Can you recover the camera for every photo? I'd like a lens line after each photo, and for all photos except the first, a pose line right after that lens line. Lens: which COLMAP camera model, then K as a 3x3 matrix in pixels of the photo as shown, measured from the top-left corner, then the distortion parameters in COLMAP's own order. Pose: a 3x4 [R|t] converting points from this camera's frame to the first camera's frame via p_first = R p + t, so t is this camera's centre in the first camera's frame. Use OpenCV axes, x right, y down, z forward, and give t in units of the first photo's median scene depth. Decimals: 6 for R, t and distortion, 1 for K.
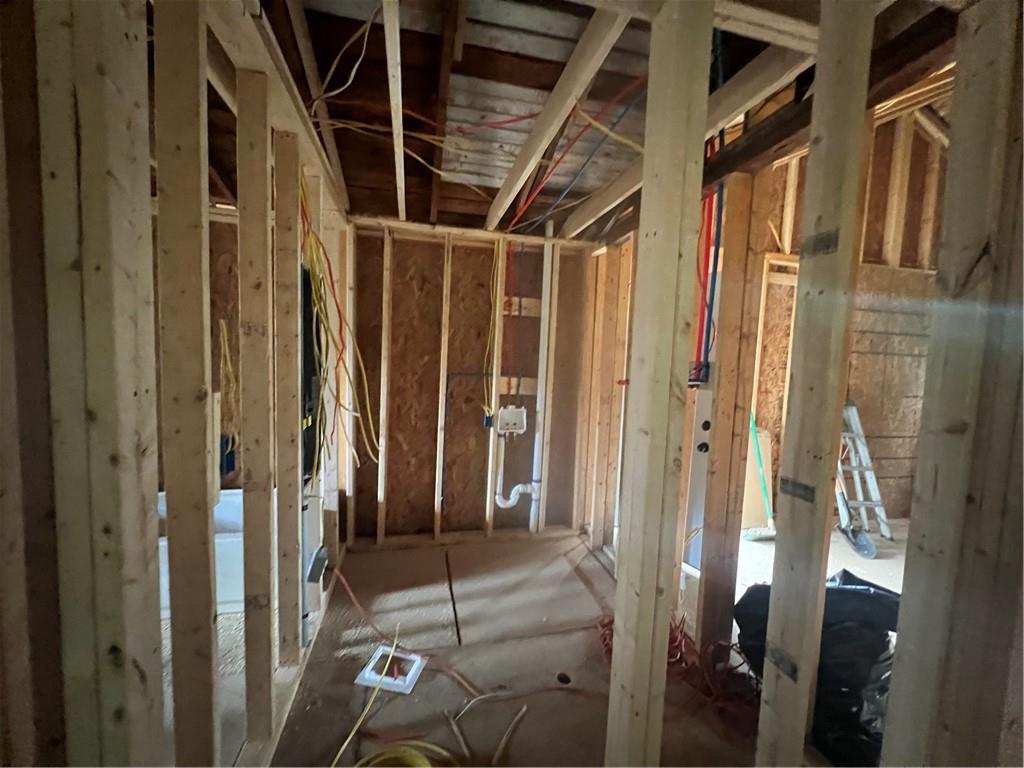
lens RADIAL K [[403.7, 0, 509.1], [0, 403.7, 384.0], [0, 0, 1]] dist [0.001926, 0.000135]
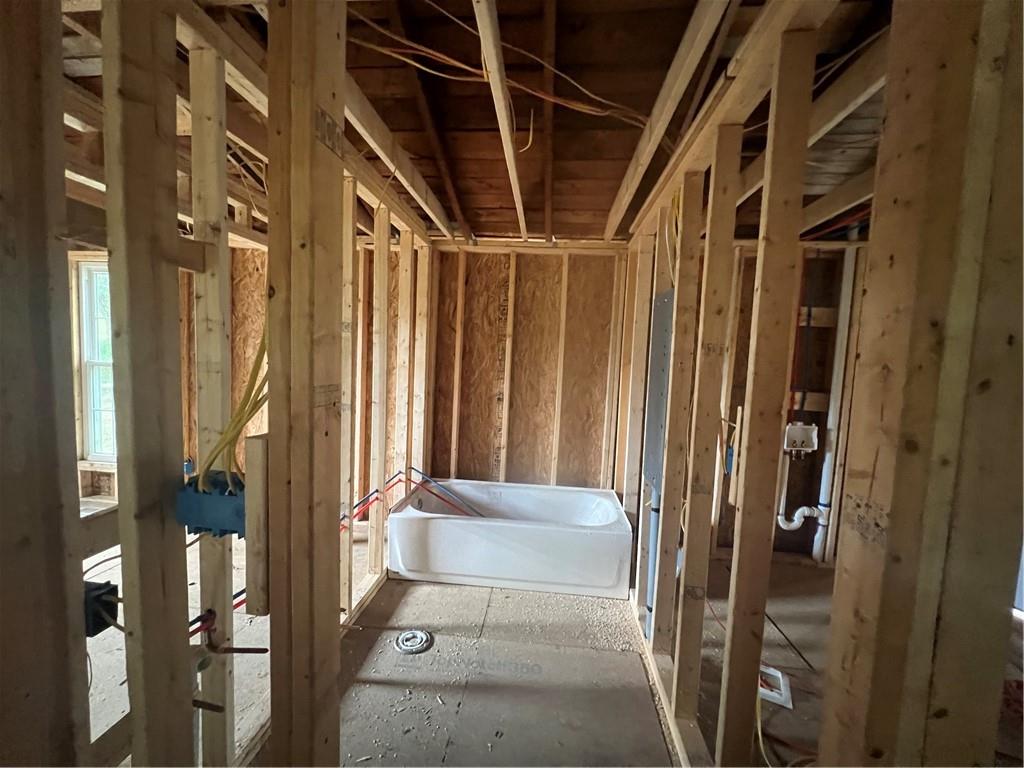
lens RADIAL K [[403.7, 0, 515.4], [0, 403.7, 385.9], [0, 0, 1]] dist [0.001926, 0.000135]
pose [[0.953893, 0.017156, -0.299656, -0.340668], [-0.022127, 0.999668, -0.013203, -0.003639], [0.299330, 0.019225, 0.953956, -0.099045]]
